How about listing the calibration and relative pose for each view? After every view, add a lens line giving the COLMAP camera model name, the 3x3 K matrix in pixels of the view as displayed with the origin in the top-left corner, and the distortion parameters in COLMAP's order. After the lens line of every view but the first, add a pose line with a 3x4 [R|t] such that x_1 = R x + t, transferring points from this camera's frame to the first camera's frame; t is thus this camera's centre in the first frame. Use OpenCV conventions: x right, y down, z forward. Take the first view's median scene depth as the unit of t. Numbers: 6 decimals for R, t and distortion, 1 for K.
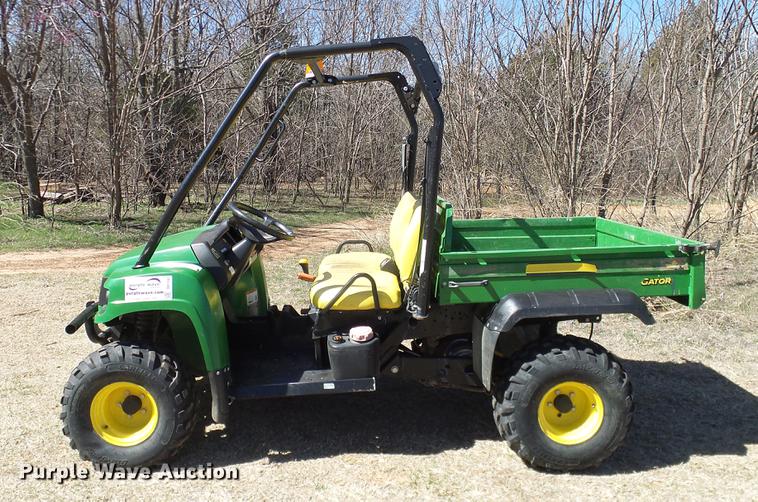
lens RADIAL K [[649.9, 0, 377.0], [0, 649.9, 251.5], [0, 0, 1]] dist [0.018806, -0.001388]
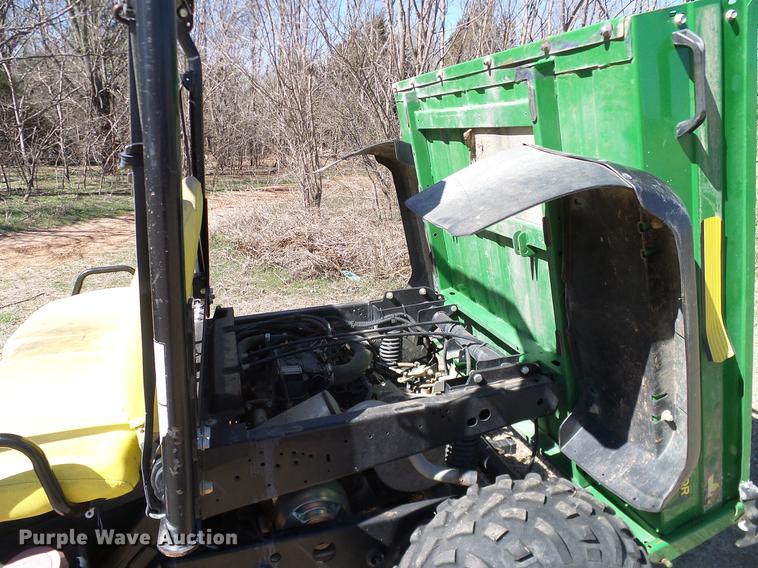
lens RADIAL K [[510.4, 0, 379.3], [0, 510.4, 279.9], [0, 0, 1]] dist [-0.005210, 0.003726]
pose [[0.963008, -0.089951, 0.254015, 0.080009], [0.056197, 0.988955, 0.137152, -0.053229], [-0.263546, -0.117804, 0.957426, 0.494521]]
